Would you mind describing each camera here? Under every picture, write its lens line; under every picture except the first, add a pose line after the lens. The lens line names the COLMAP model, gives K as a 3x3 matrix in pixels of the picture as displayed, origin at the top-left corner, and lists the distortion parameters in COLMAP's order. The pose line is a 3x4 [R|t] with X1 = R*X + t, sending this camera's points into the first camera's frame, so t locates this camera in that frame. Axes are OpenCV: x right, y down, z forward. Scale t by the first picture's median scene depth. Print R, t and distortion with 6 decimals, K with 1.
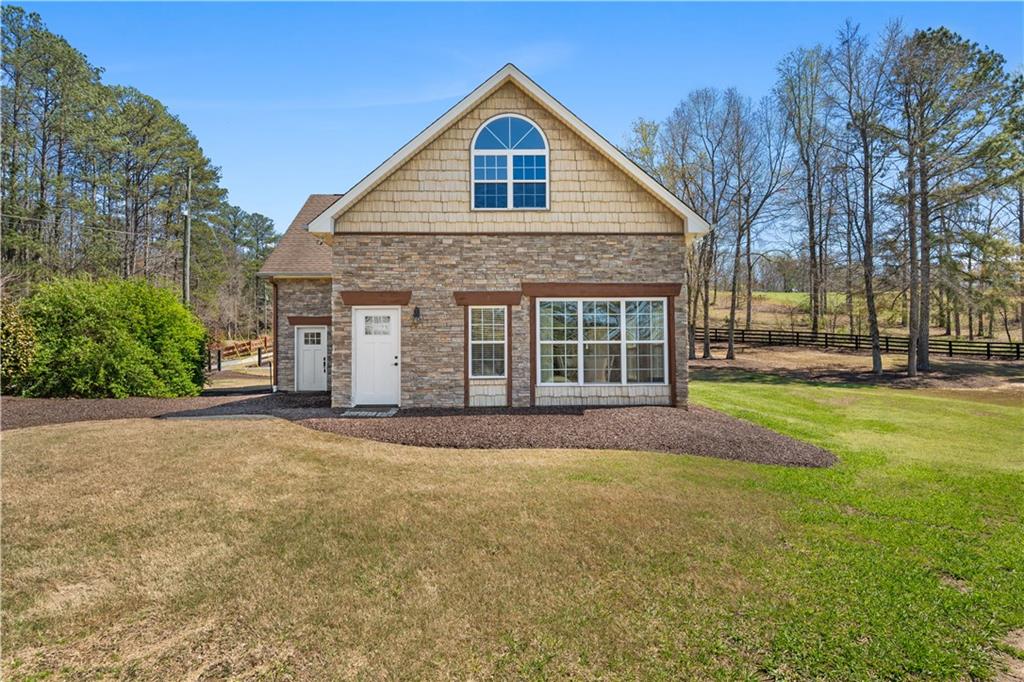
lens RADIAL K [[556.1, 0, 511.9], [0, 556.1, 345.0], [0, 0, 1]] dist [0.004333, 0.000242]
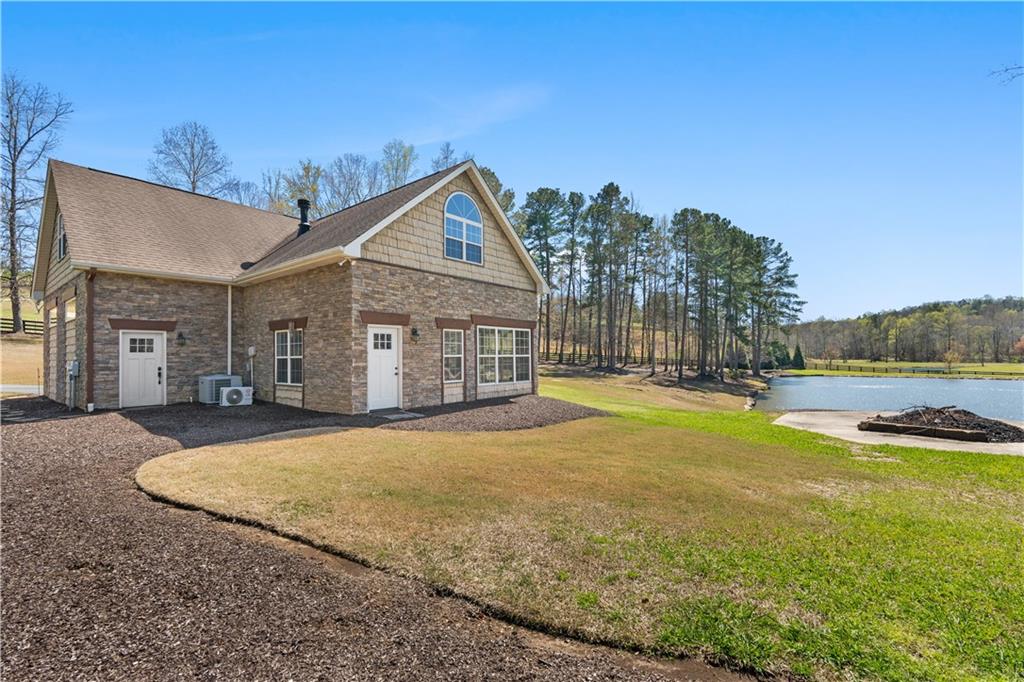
lens RADIAL K [[435.0, 0, 508.6], [0, 435.0, 349.8], [0, 0, 1]] dist [0.008987, 0.001477]
pose [[0.657920, 0.011862, 0.752995, -0.760198], [-0.016706, 0.999860, -0.001154, -0.020940], [-0.752903, -0.011821, 0.658026, 0.191854]]
